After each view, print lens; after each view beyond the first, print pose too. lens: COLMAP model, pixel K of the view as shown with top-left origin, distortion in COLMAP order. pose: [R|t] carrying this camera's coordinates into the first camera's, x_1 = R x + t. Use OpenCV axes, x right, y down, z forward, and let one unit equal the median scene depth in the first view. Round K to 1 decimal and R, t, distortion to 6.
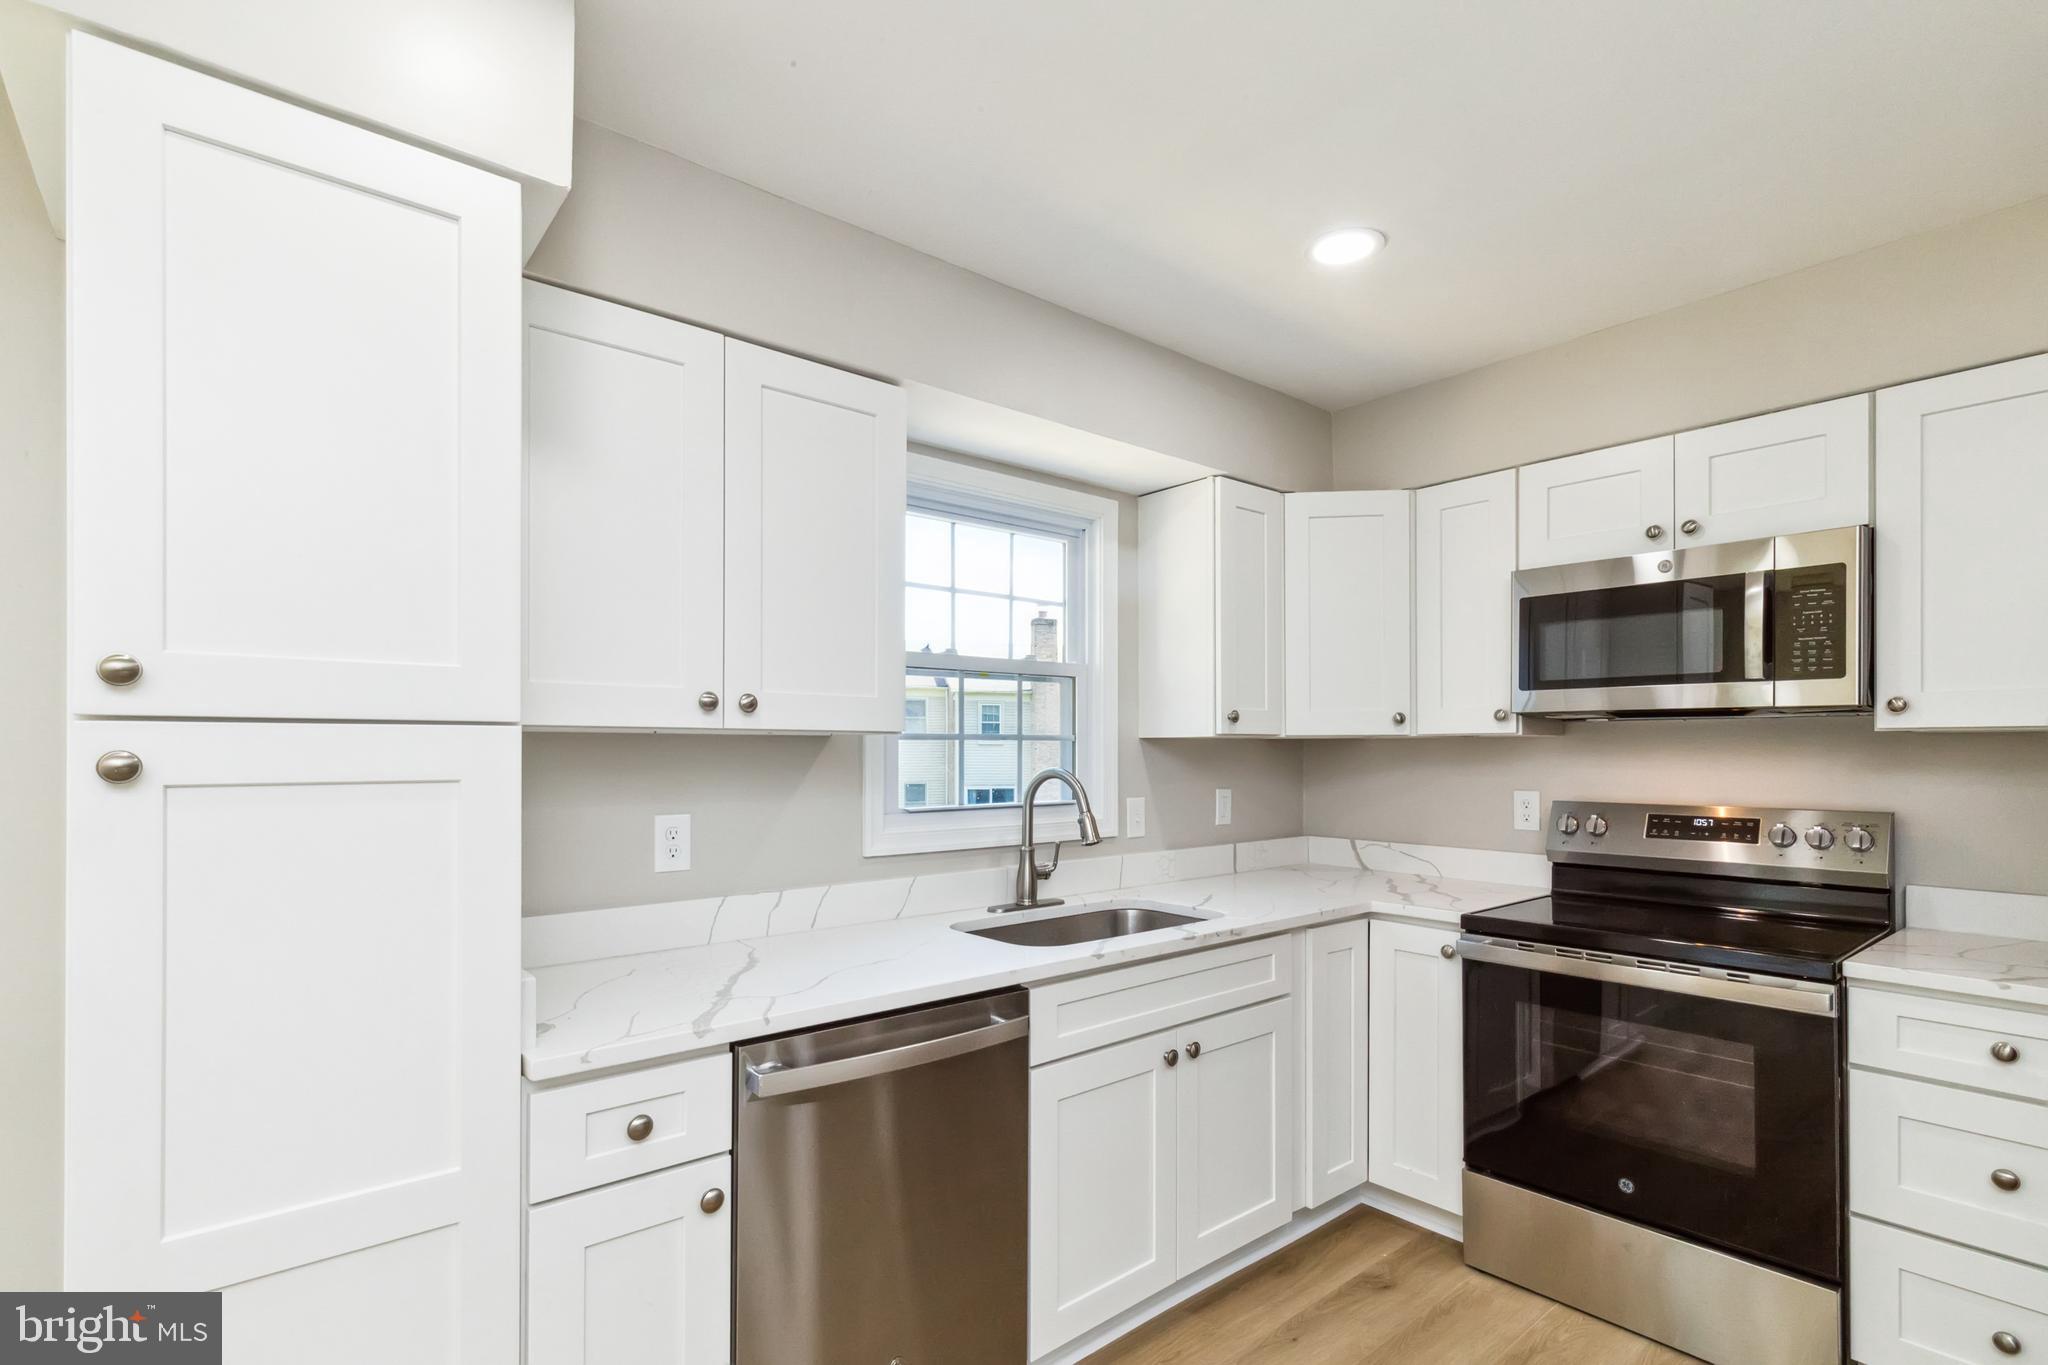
lens RADIAL K [[963.3, 0, 1059.5], [0, 963.3, 741.7], [0, 0, 1]] dist [0.012351, -0.003147]
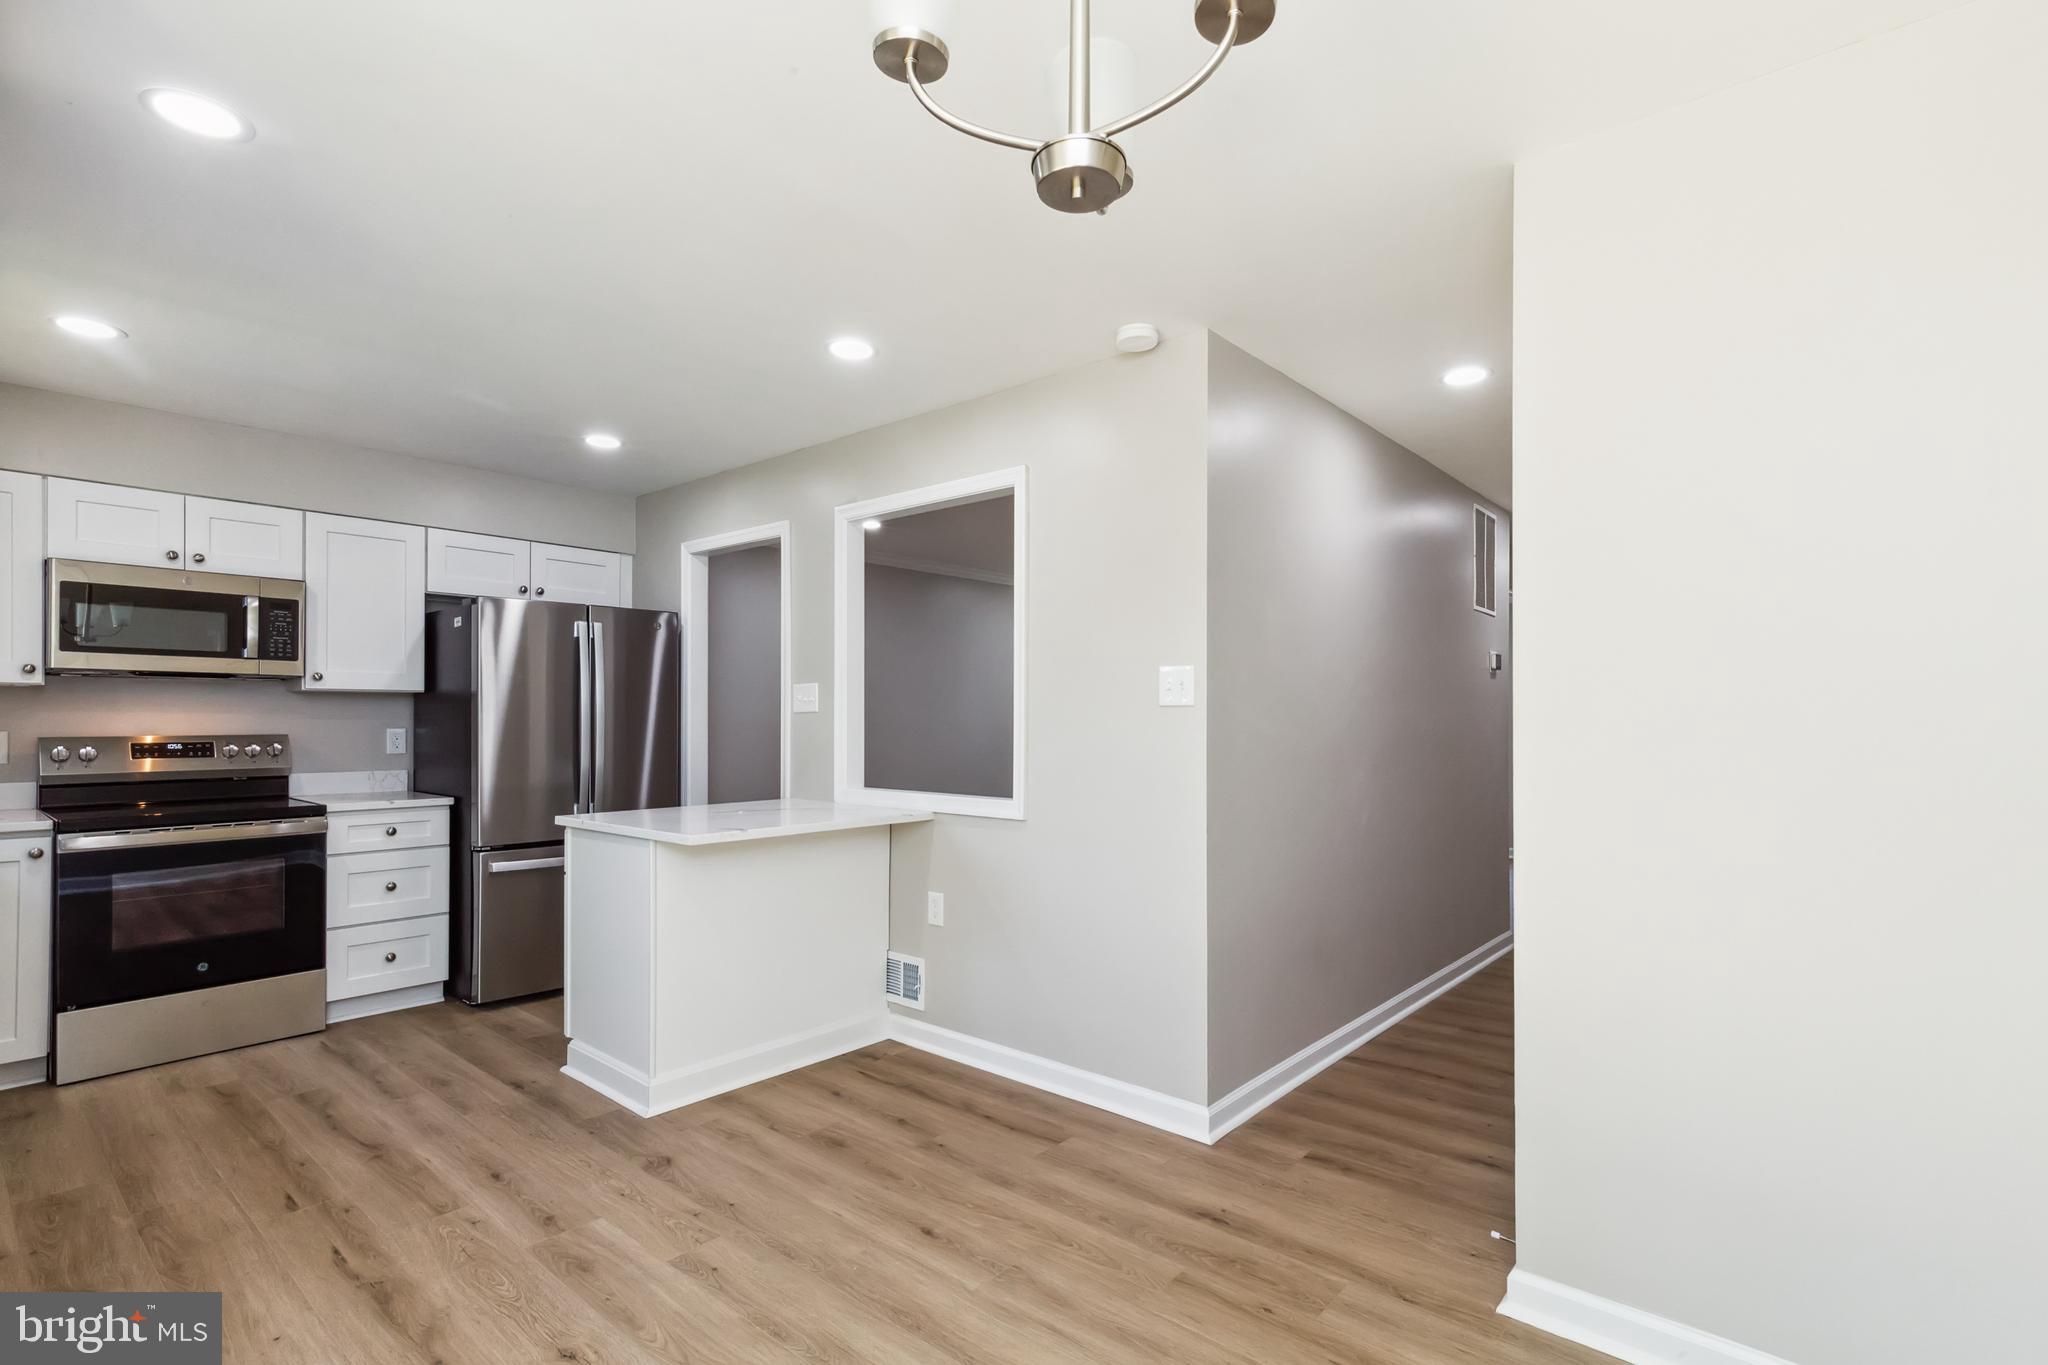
lens RADIAL K [[963.3, 0, 1049.3], [0, 963.3, 724.2], [0, 0, 1]] dist [0.012351, -0.003147]
pose [[-0.173609, -0.004918, 0.984802, -1.093664], [-0.006903, 0.999969, 0.003777, 0.033301], [-0.984790, -0.006142, -0.173638, -0.094313]]
